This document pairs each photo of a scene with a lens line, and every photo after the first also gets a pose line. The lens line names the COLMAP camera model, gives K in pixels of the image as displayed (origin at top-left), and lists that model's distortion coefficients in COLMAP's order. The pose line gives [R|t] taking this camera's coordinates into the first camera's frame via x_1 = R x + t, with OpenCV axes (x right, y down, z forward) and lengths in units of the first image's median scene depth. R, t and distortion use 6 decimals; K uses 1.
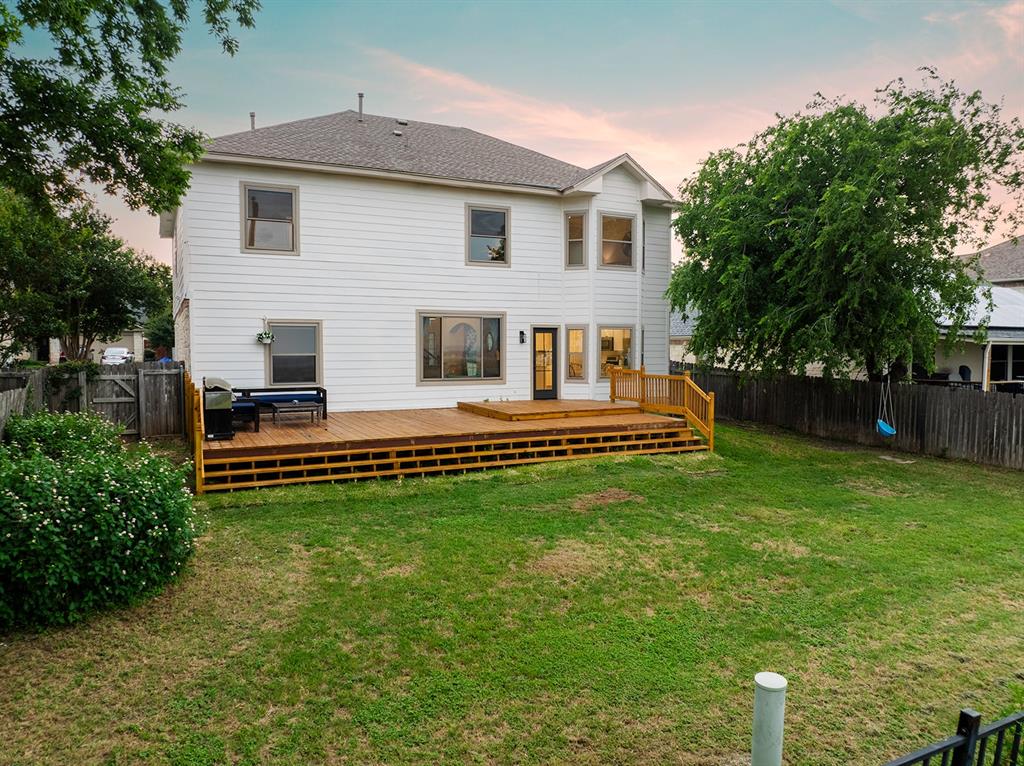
lens RADIAL K [[723.9, 0, 512.0], [0, 723.9, 383.0], [0, 0, 1]] dist [-0.035944, -0.002834]
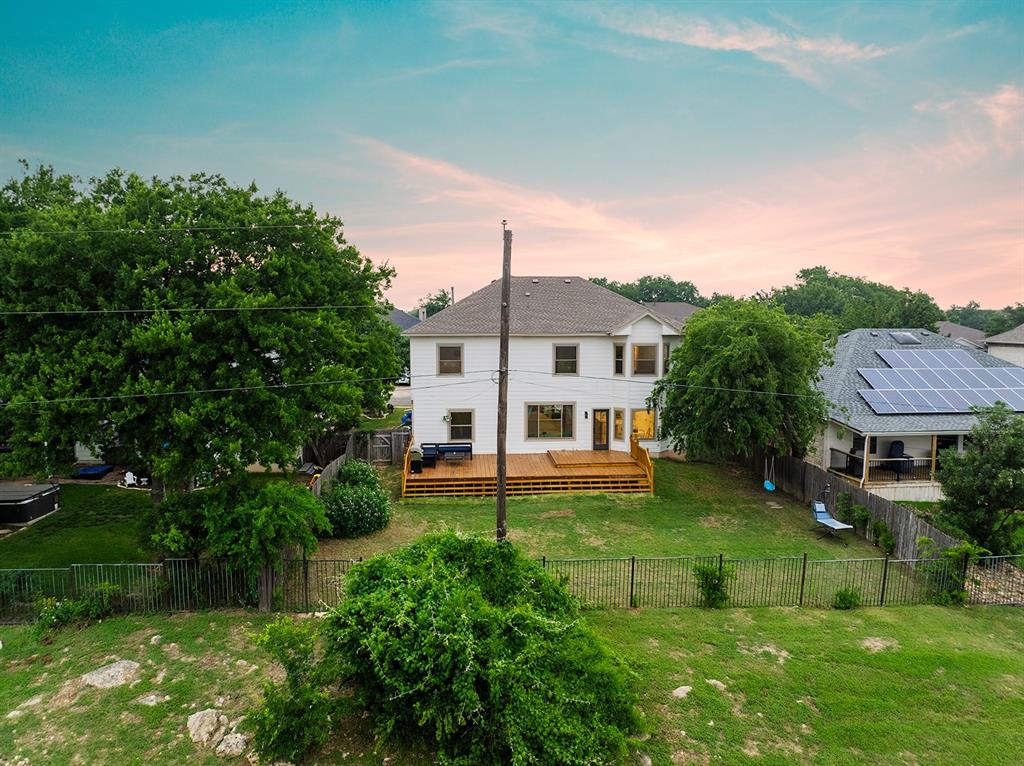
lens RADIAL K [[723.9, 0, 512.0], [0, 723.9, 383.0], [0, 0, 1]] dist [-0.035944, -0.002834]
pose [[0.927001, 0.032128, -0.373680, 0.576969], [-0.018335, 0.999015, 0.040407, -0.239806], [0.374610, -0.030606, 0.926677, -0.814510]]
